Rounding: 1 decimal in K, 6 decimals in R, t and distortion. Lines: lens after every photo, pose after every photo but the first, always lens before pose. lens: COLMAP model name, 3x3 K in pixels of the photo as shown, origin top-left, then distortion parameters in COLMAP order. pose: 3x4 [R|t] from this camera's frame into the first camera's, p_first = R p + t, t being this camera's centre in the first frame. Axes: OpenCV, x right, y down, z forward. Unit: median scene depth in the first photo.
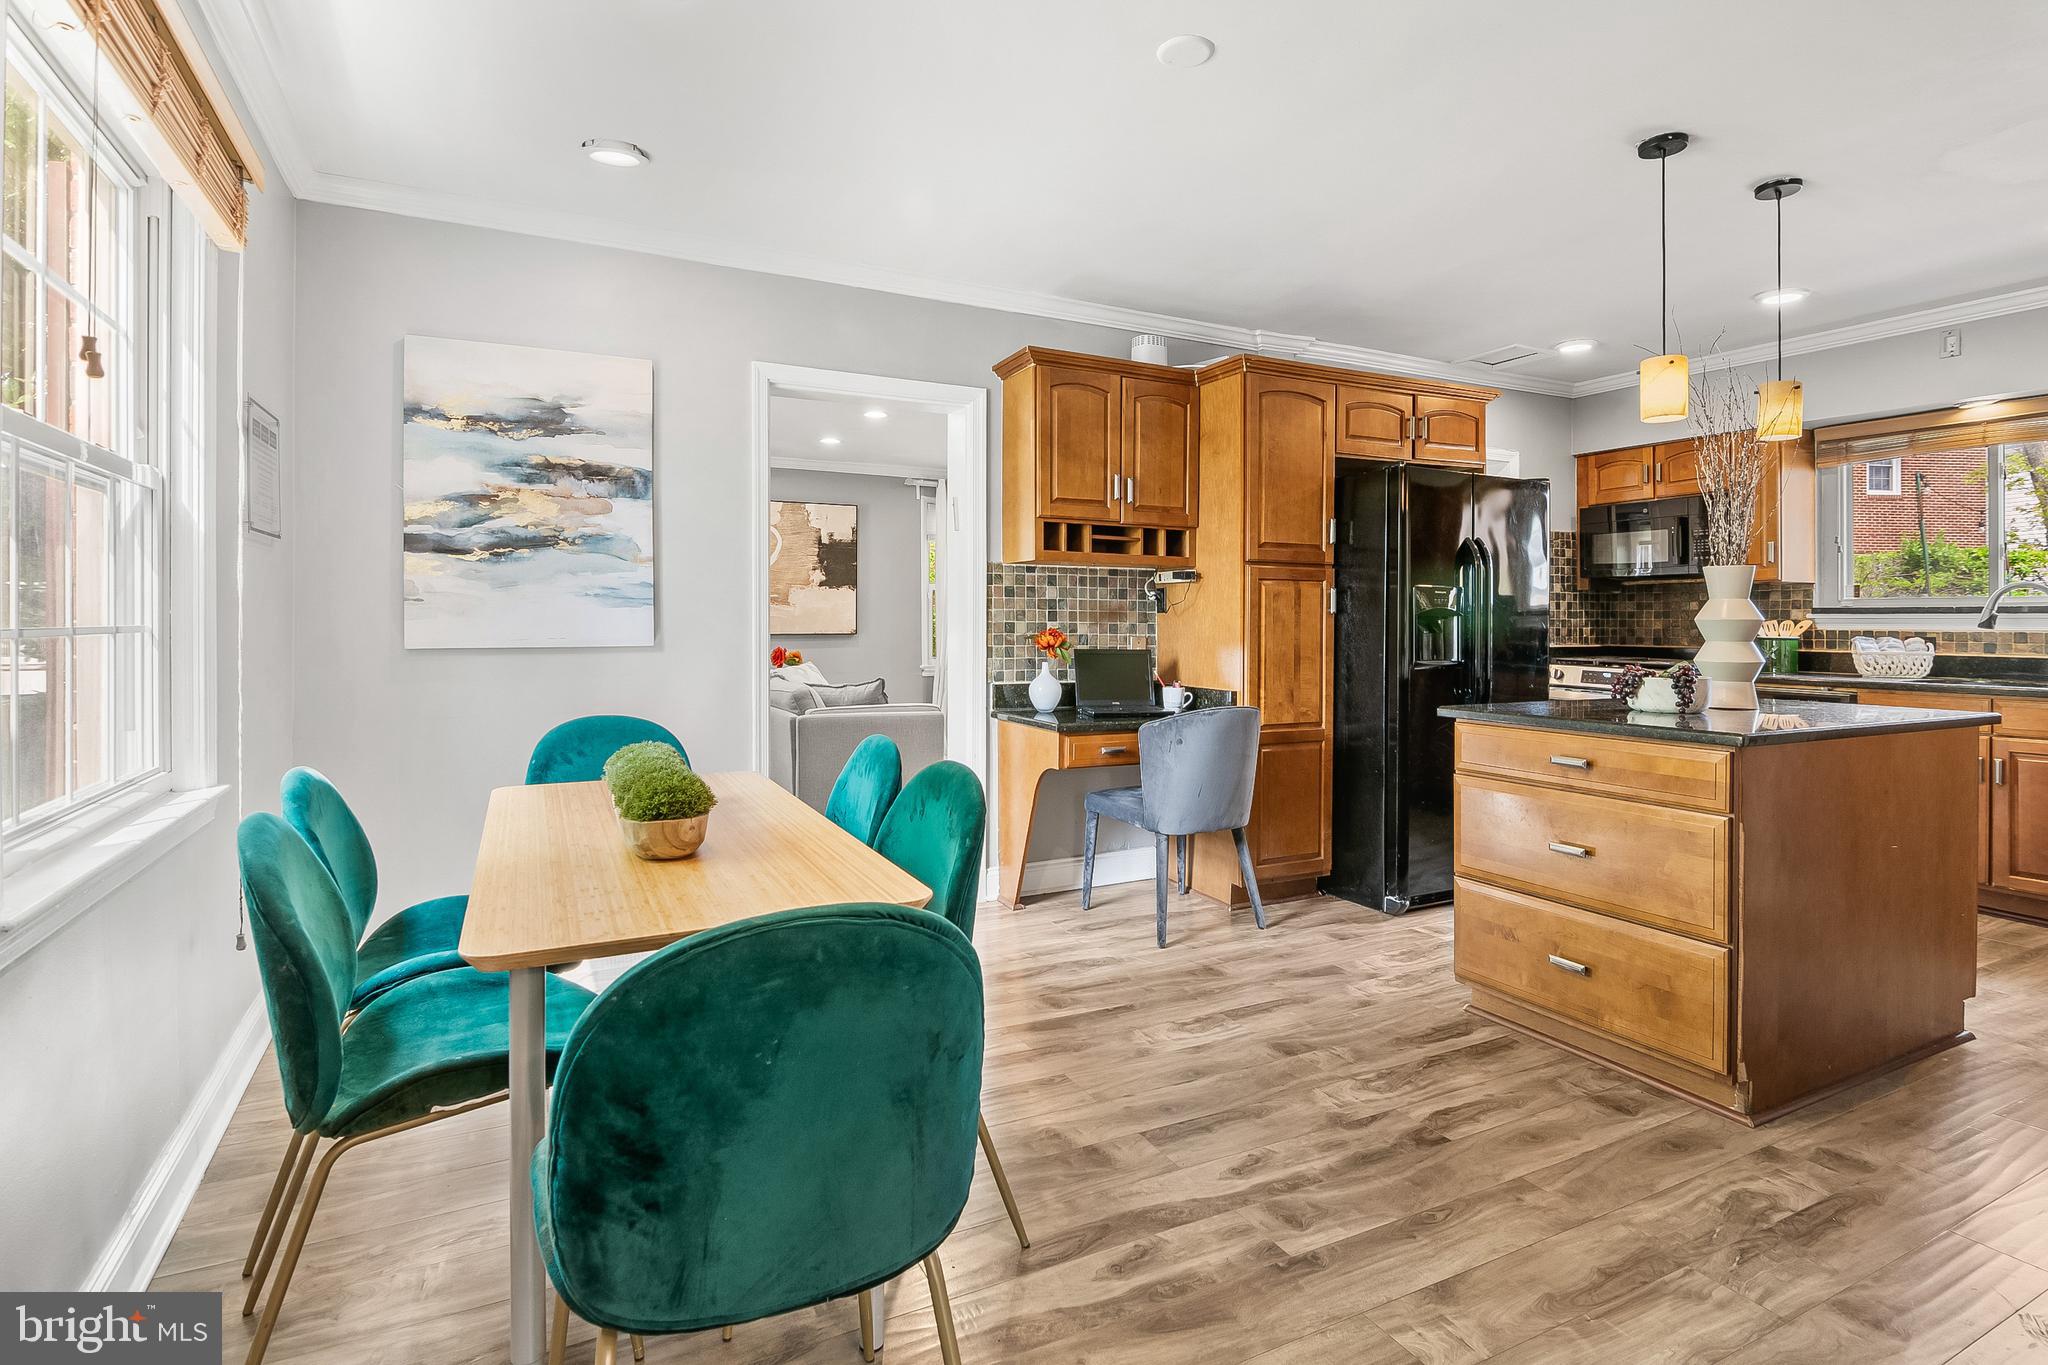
lens RADIAL K [[1013.6, 0, 1039.2], [0, 1013.6, 609.3], [0, 0, 1]] dist [-0.002891, -0.006776]
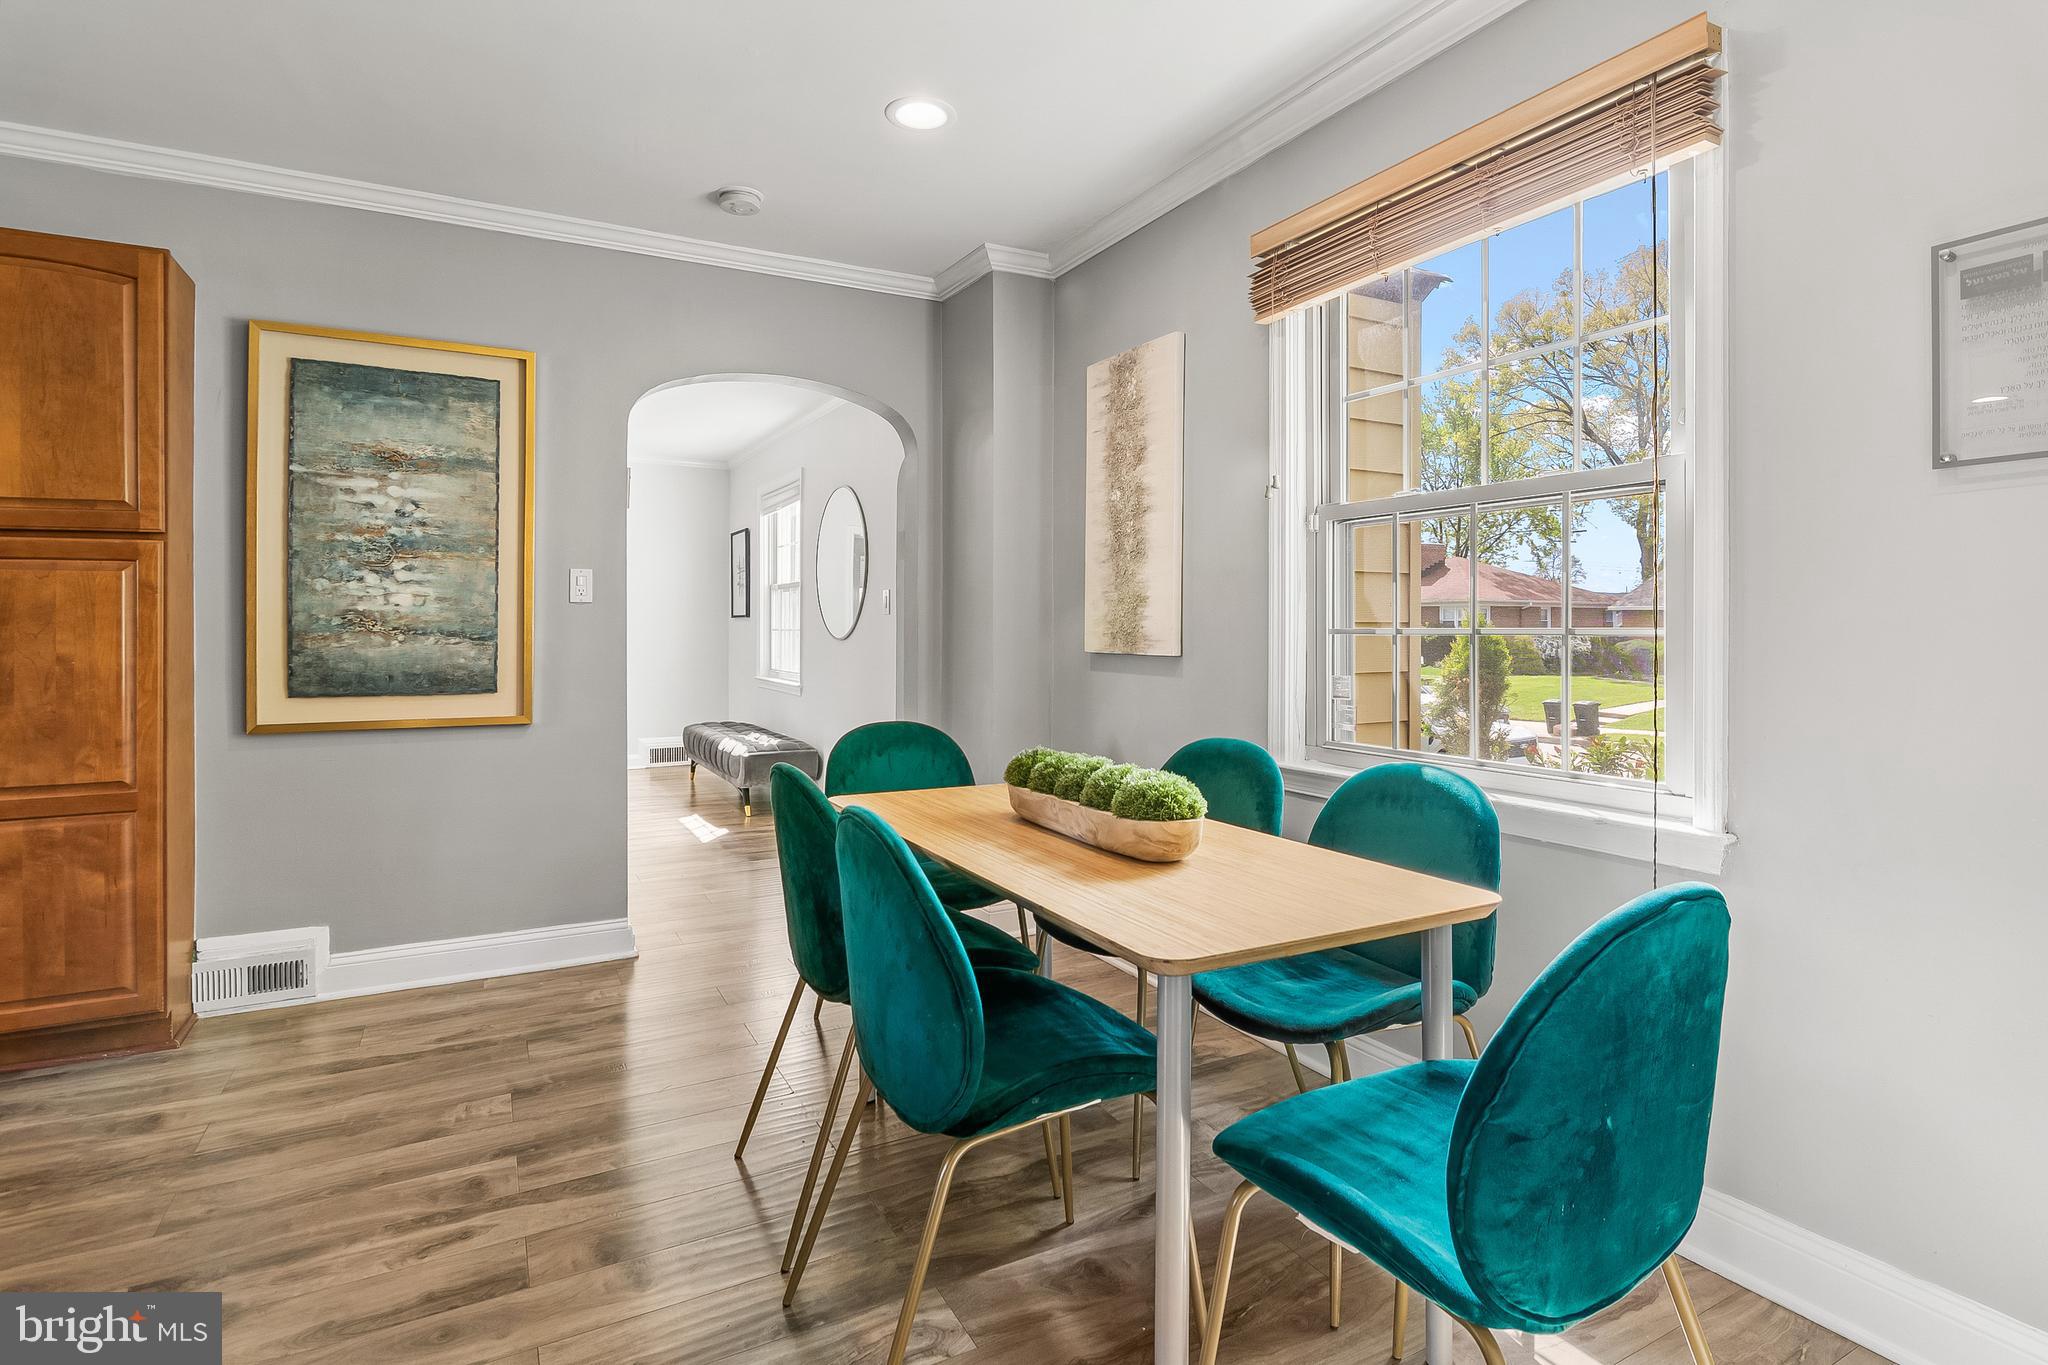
lens RADIAL K [[1013.6, 0, 1031.2], [0, 1013.6, 619.8], [0, 0, 1]] dist [-0.002891, -0.006776]
pose [[-0.999812, -0.004394, -0.018876, -0.153743], [-0.004114, 0.999882, -0.014833, 0.011490], [0.018939, -0.014752, -0.999712, 1.025636]]
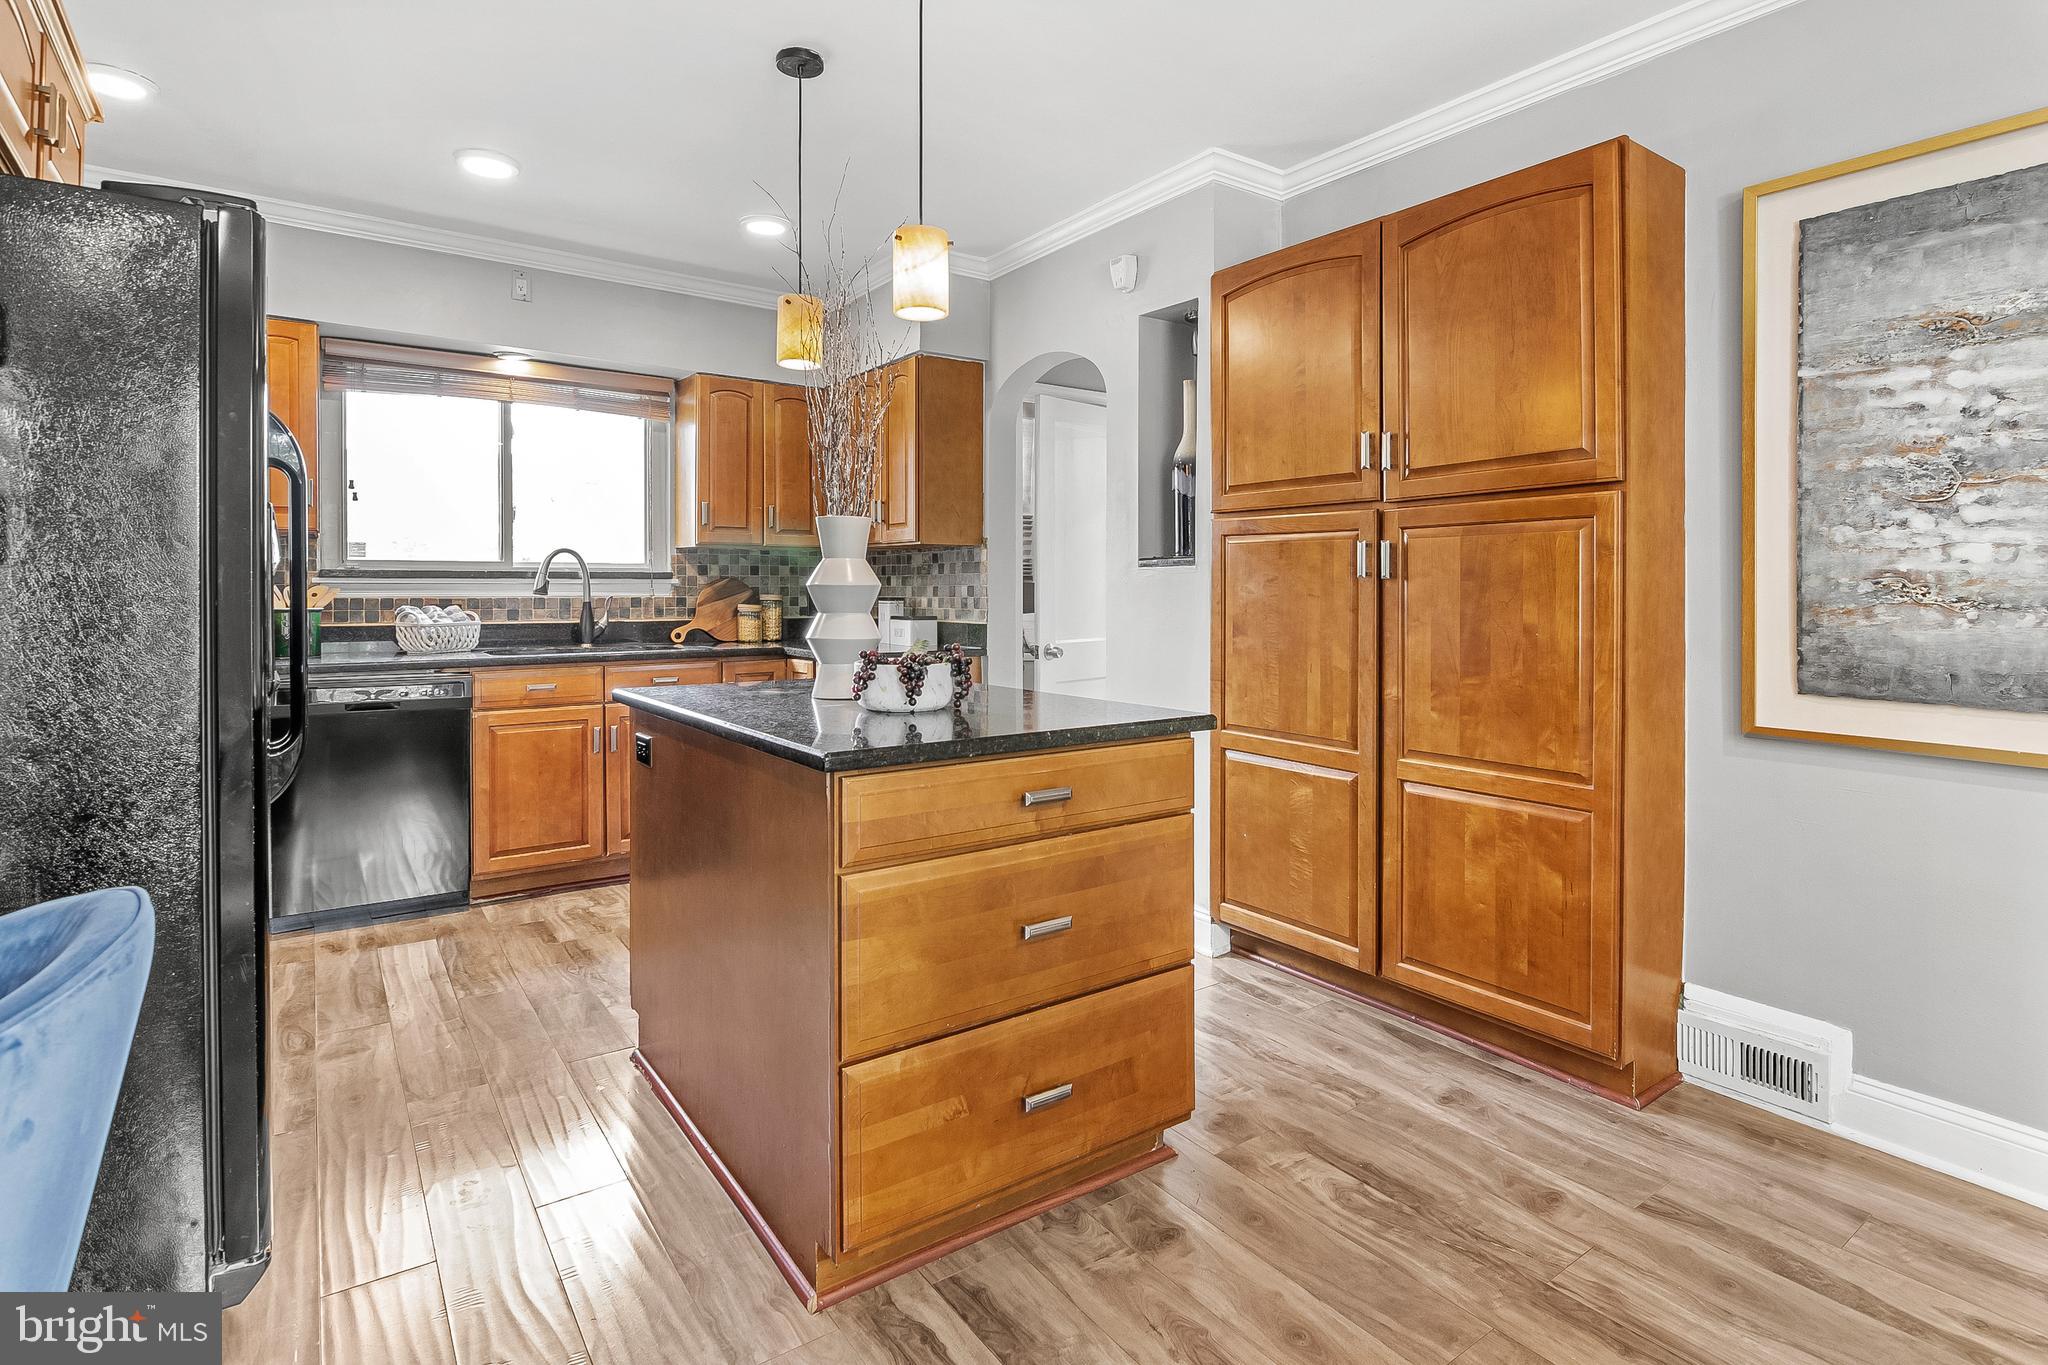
lens RADIAL K [[1013.6, 0, 1036.6], [0, 1013.6, 596.0], [0, 0, 1]] dist [-0.002891, -0.006776]
pose [[-0.139415, -0.008781, 0.990195, -0.093212], [-0.012007, 0.999902, 0.007176, 0.008907], [-0.990161, -0.010888, -0.139506, 0.736317]]
